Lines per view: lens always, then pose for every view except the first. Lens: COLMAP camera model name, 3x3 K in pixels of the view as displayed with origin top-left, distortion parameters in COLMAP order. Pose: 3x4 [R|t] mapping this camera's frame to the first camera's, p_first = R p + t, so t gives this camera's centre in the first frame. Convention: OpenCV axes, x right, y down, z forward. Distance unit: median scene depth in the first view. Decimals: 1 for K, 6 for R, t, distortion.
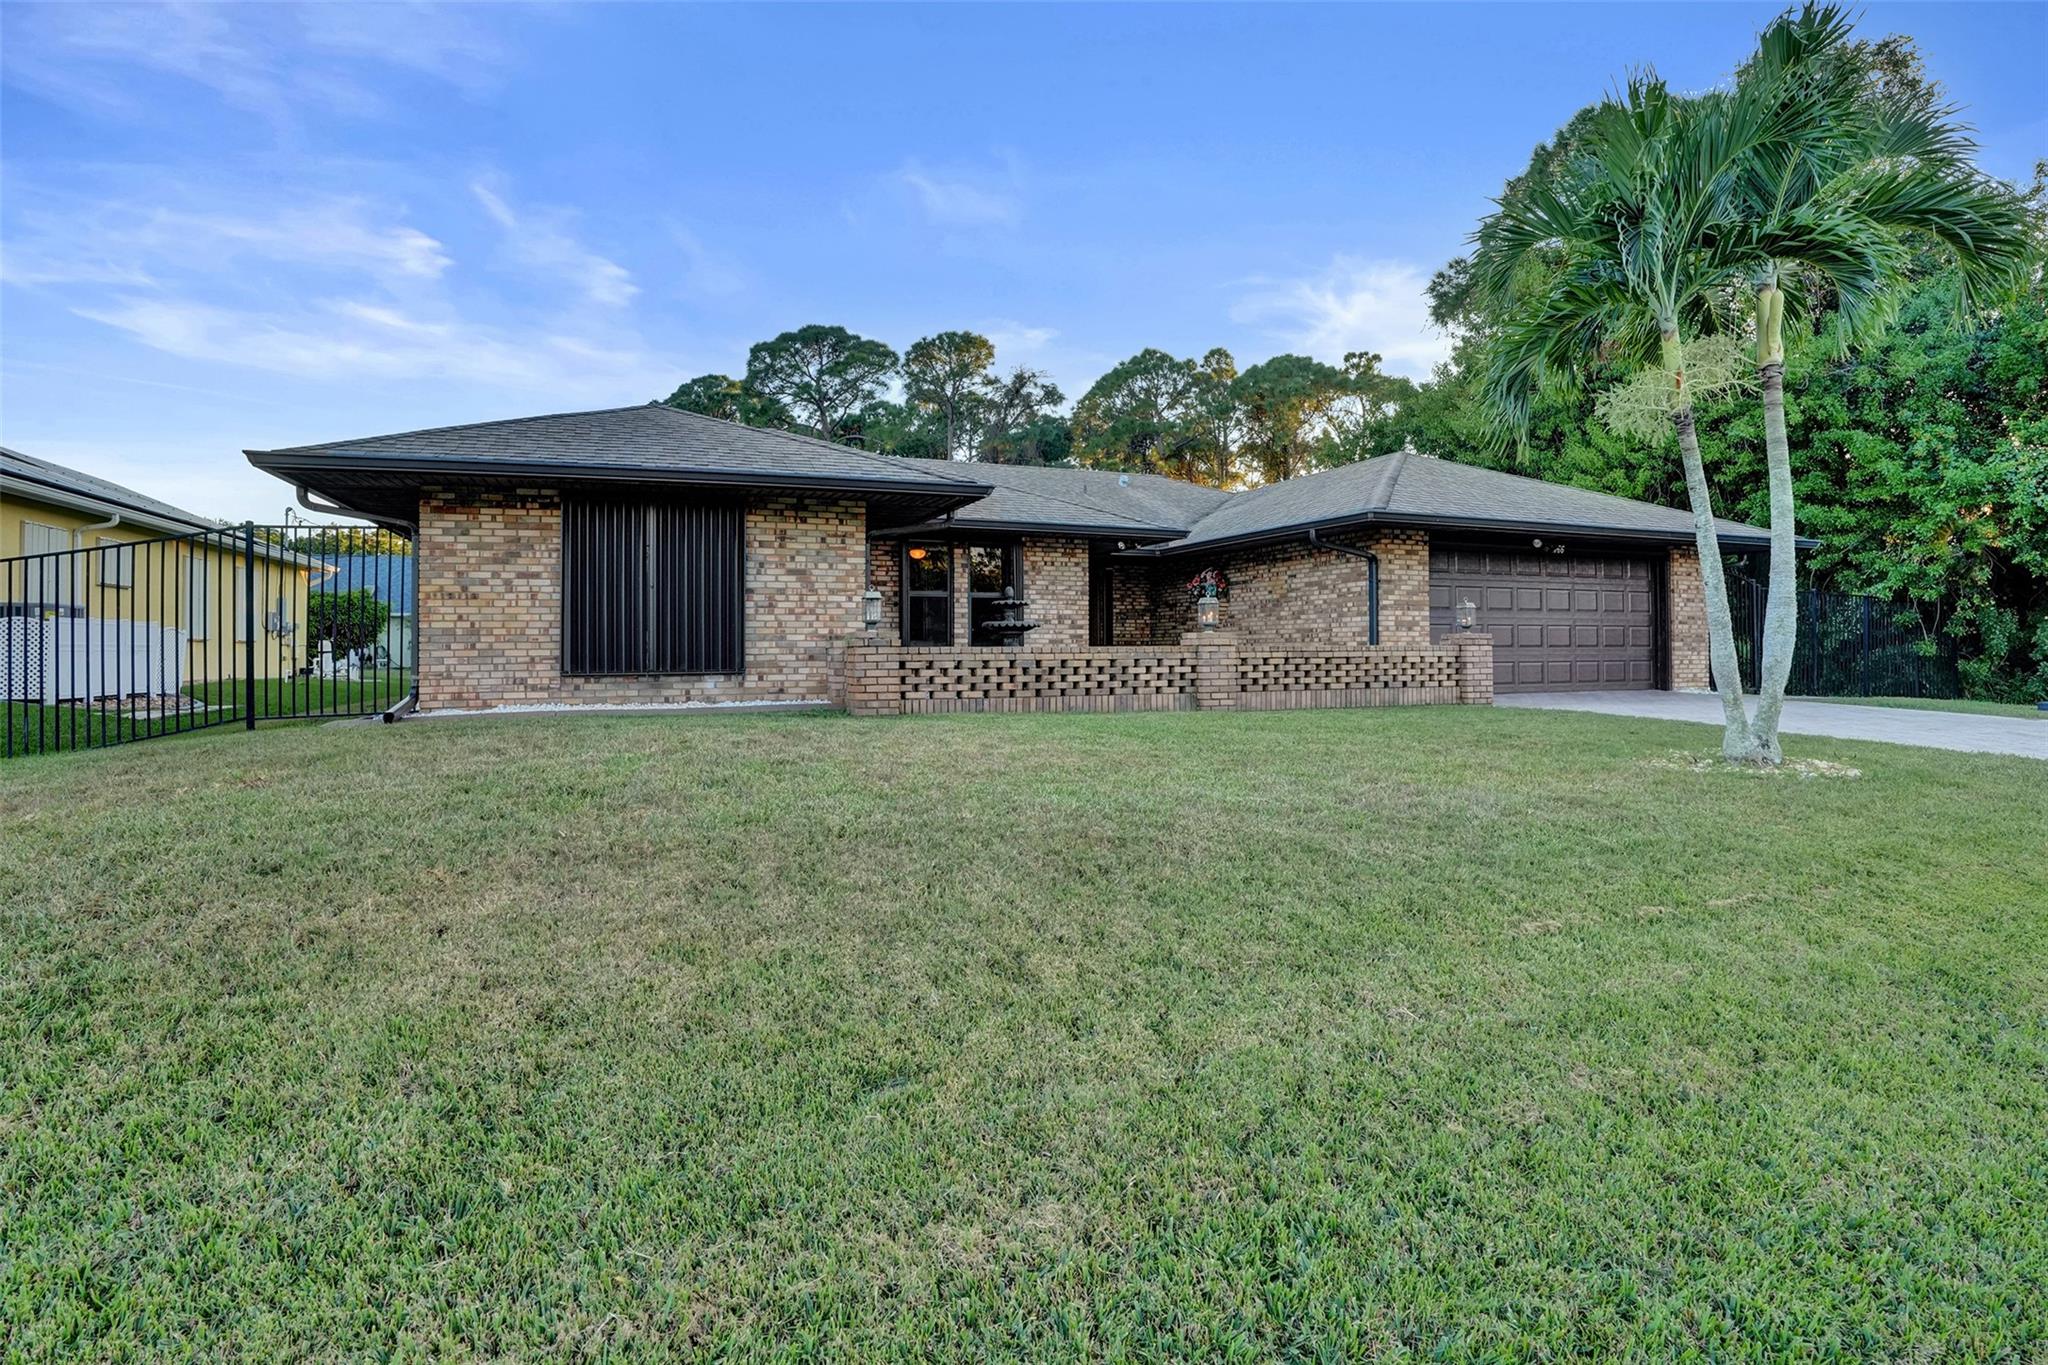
lens RADIAL K [[975.2, 0, 1025.0], [0, 975.2, 667.7], [0, 0, 1]] dist [-0.056032, 0.031586]
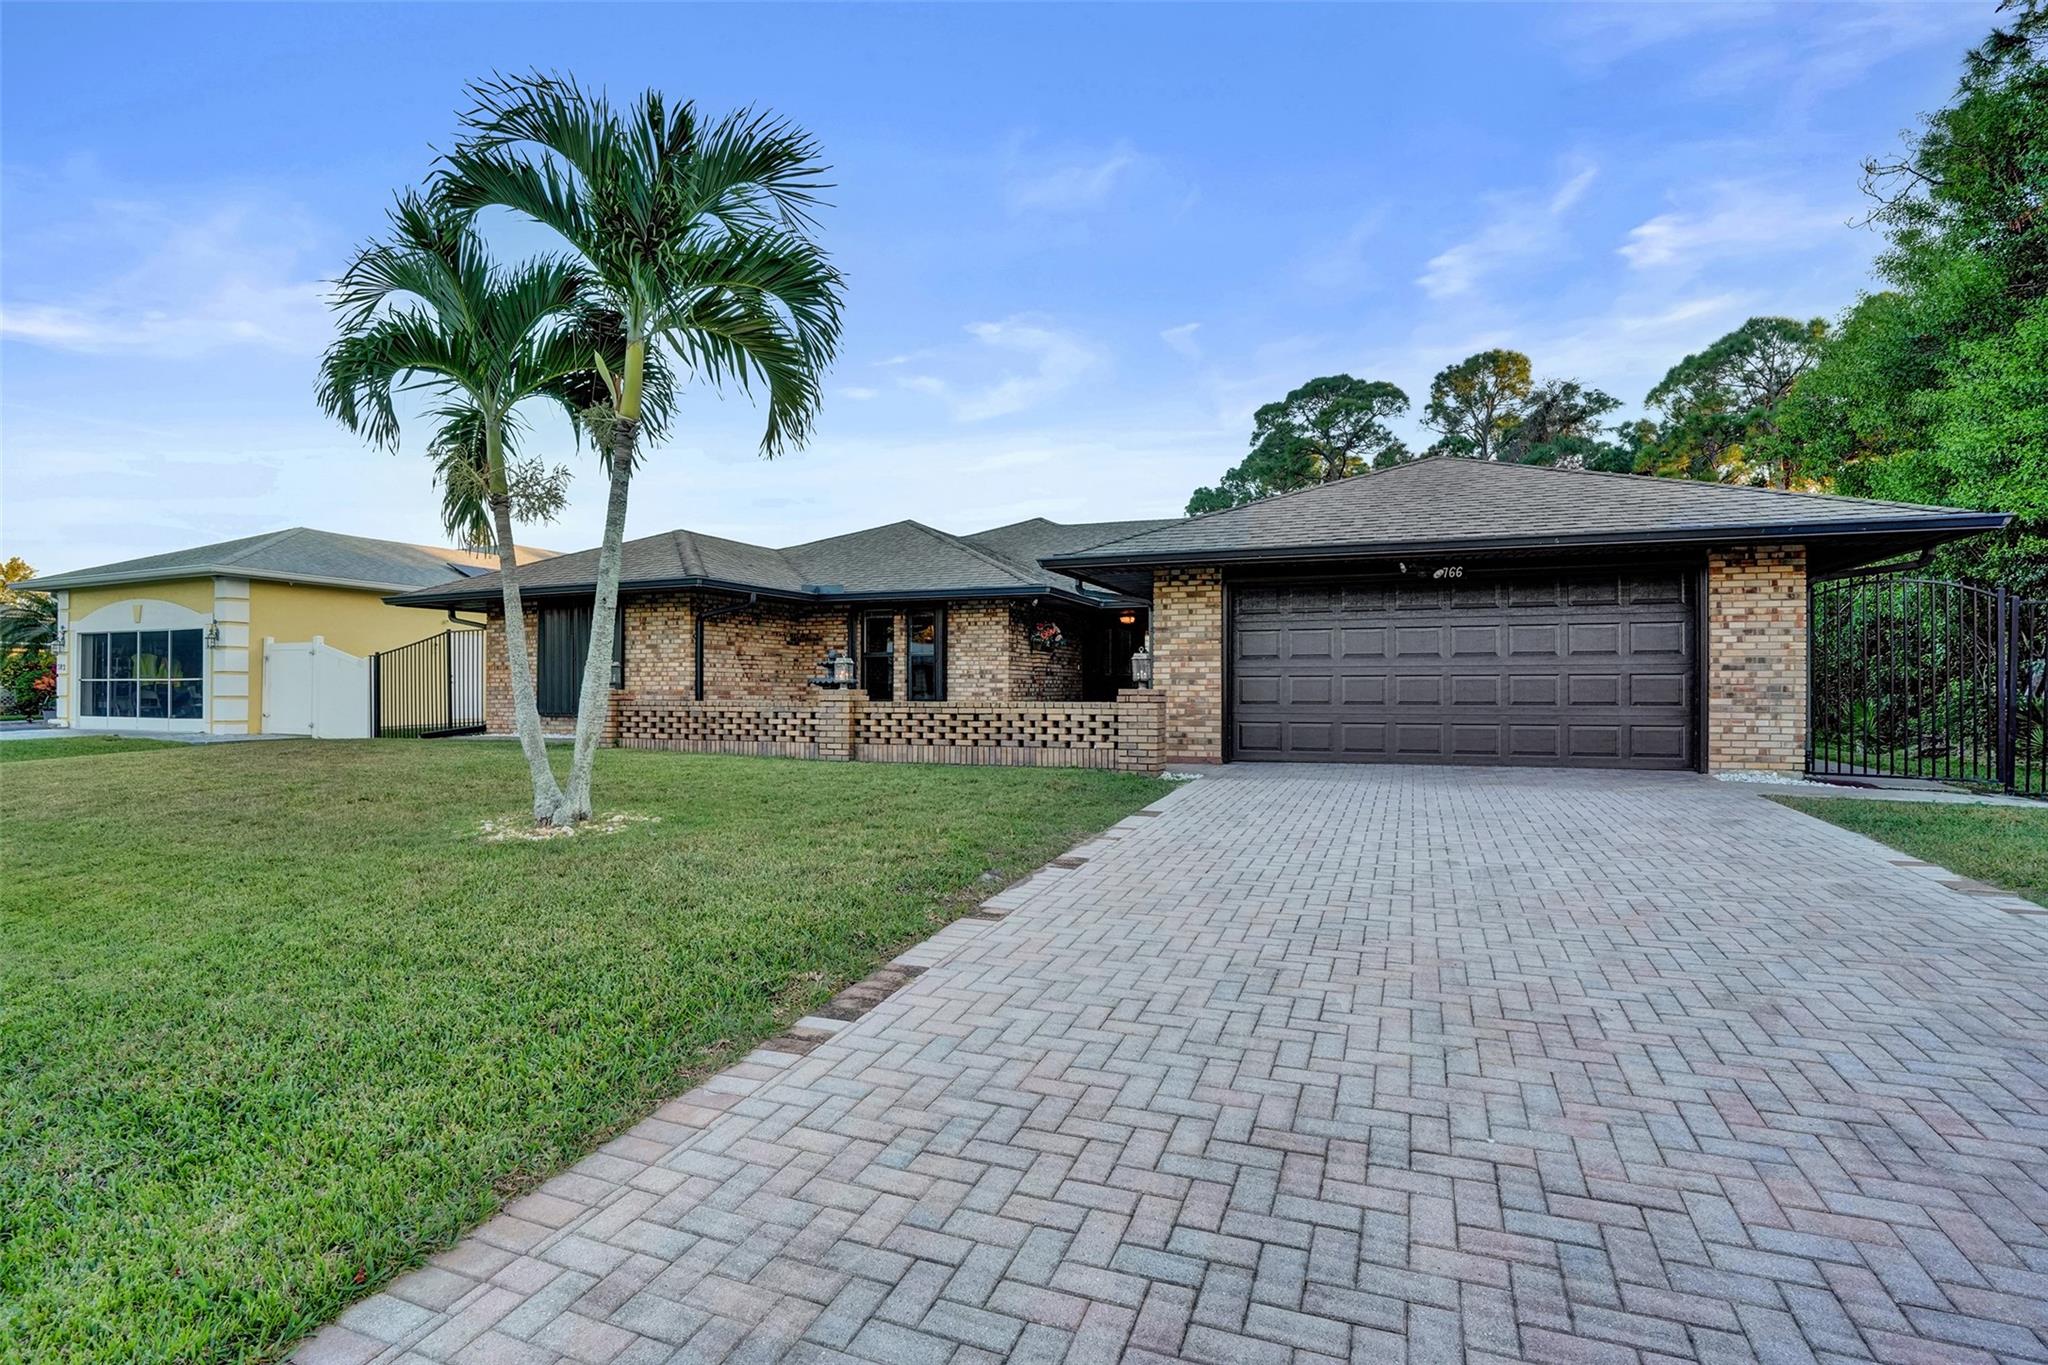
lens RADIAL K [[975.2, 0, 1025.0], [0, 975.2, 667.7], [0, 0, 1]] dist [-0.056032, 0.031586]
pose [[0.737213, -0.016111, -0.675468, 1.016779], [-0.019428, 0.998797, -0.045027, -0.013559], [0.675381, 0.046317, 0.736013, 0.302980]]
